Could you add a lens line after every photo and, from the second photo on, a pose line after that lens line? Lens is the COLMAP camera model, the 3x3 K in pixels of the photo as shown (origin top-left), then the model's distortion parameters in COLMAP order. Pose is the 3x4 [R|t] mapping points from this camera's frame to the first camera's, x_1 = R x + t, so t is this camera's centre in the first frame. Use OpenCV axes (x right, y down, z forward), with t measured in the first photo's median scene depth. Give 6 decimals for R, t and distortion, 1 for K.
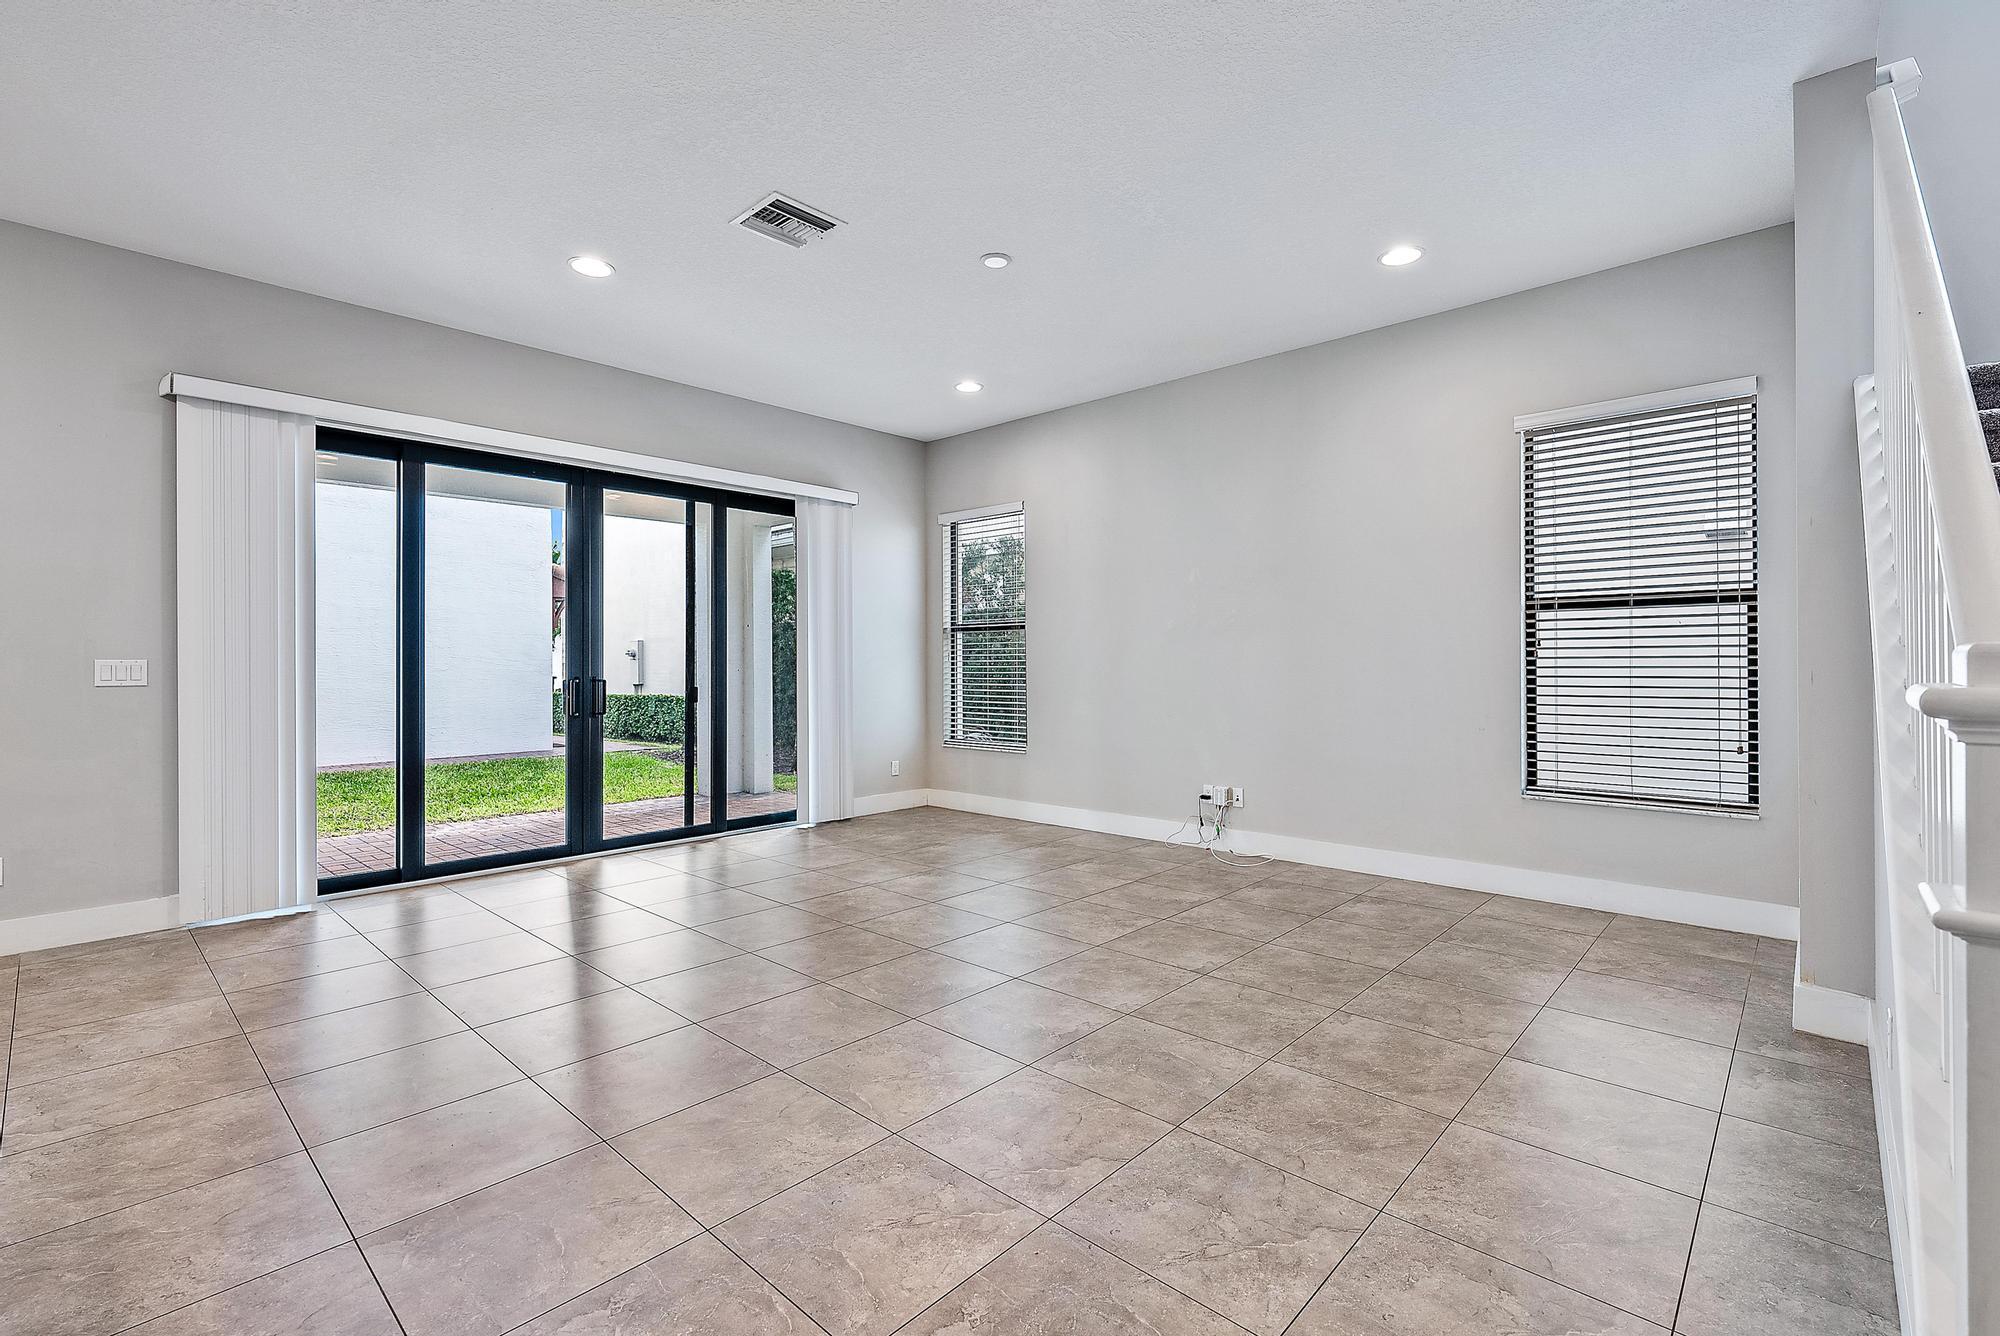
lens RADIAL K [[881.8, 0, 997.0], [0, 881.8, 665.0], [0, 0, 1]] dist [-0.000458, -0.000027]
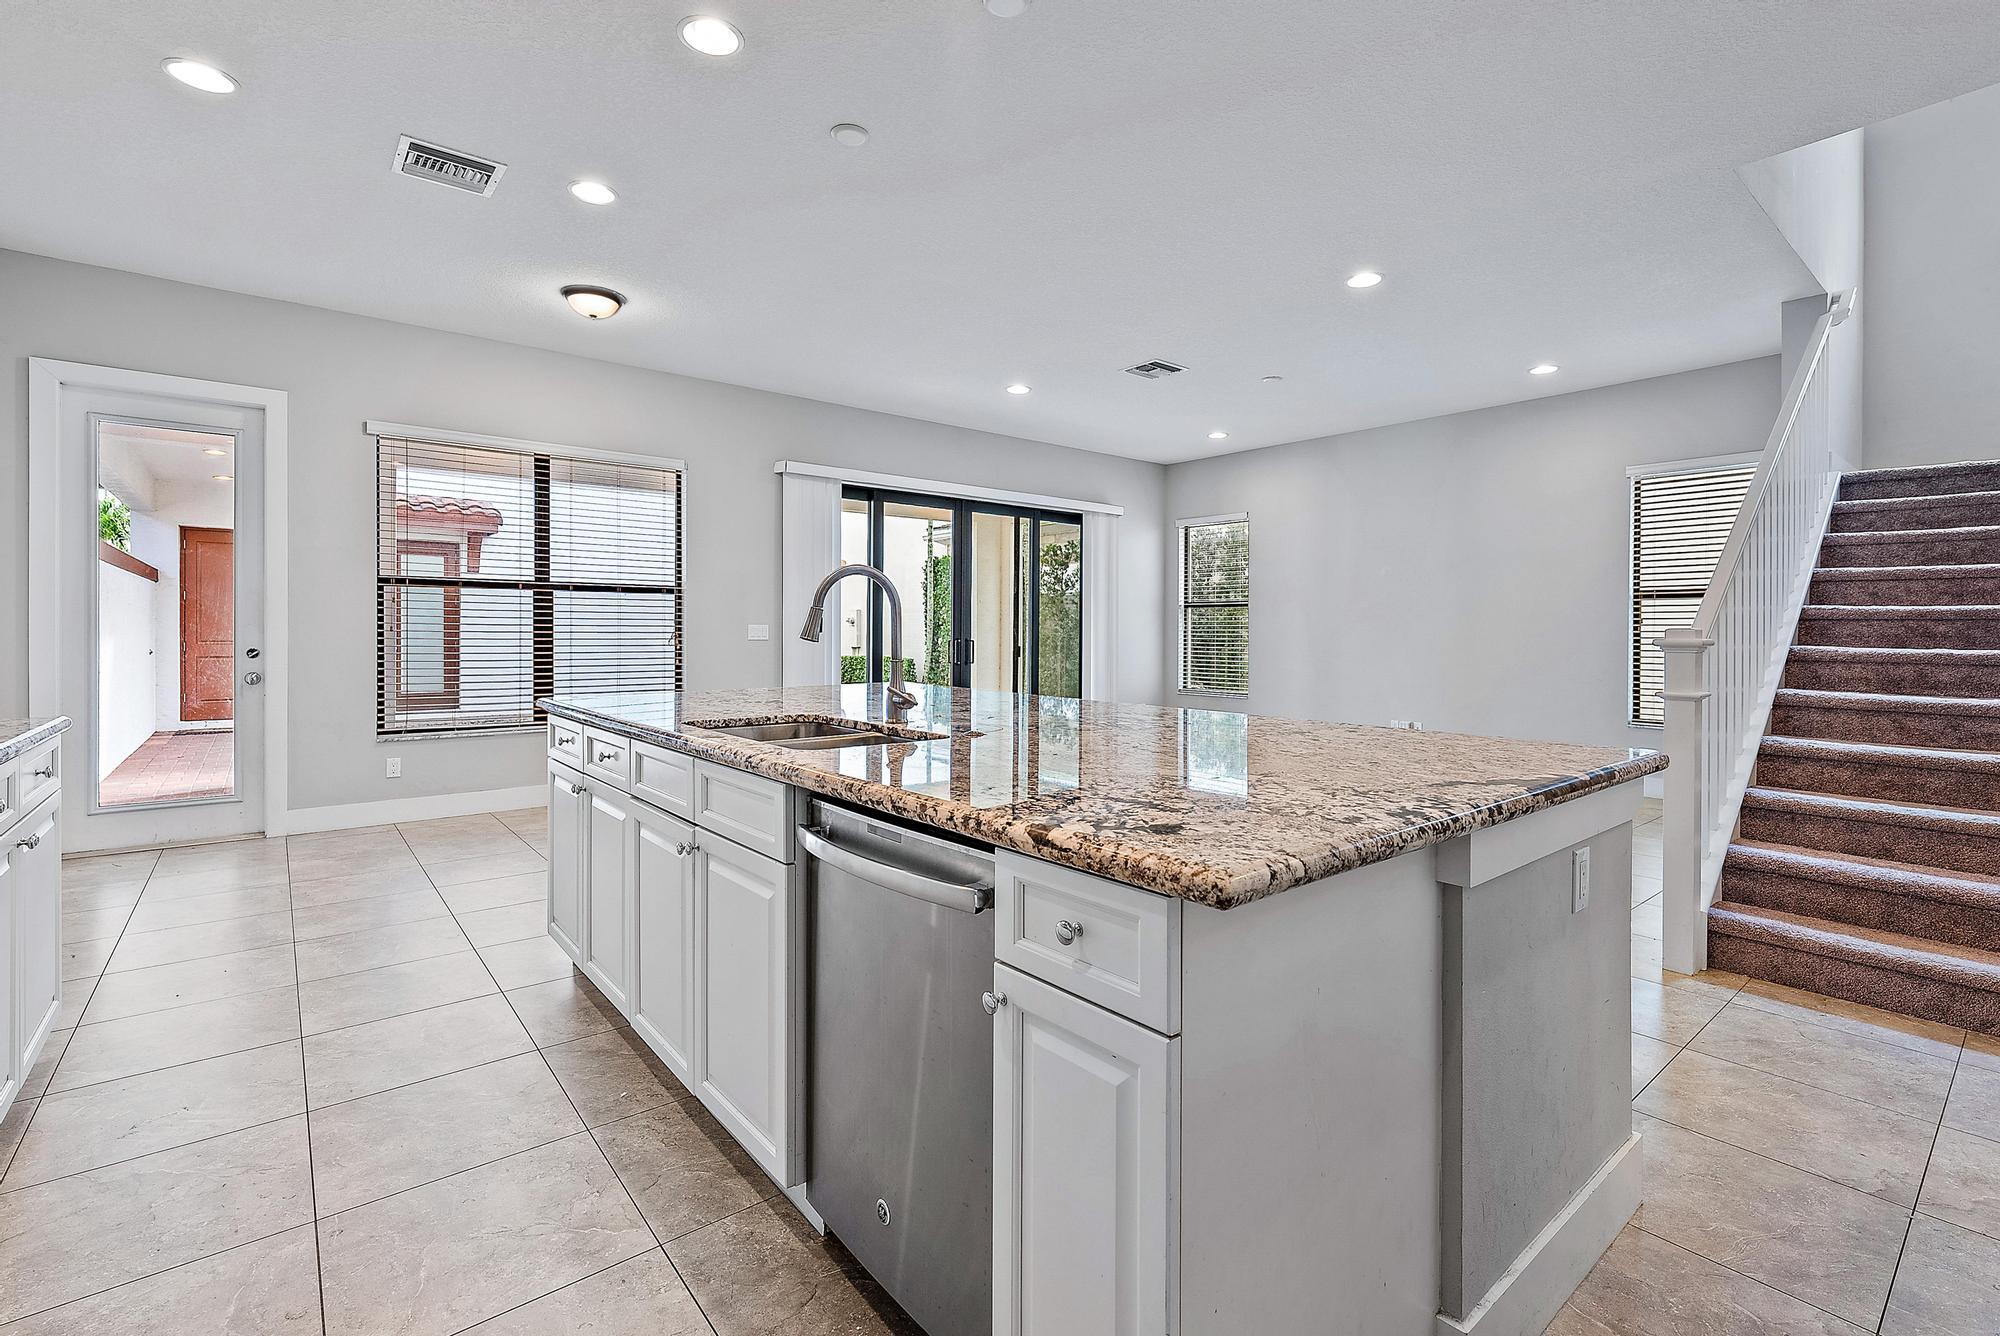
lens RADIAL K [[881.8, 0, 996.2], [0, 881.8, 636.6], [0, 0, 1]] dist [-0.000458, -0.000027]
pose [[0.989348, 0.012411, -0.145037, -0.190105], [-0.012067, 0.999922, 0.003248, 0.007106], [0.145066, -0.001463, 0.989421, -0.487877]]
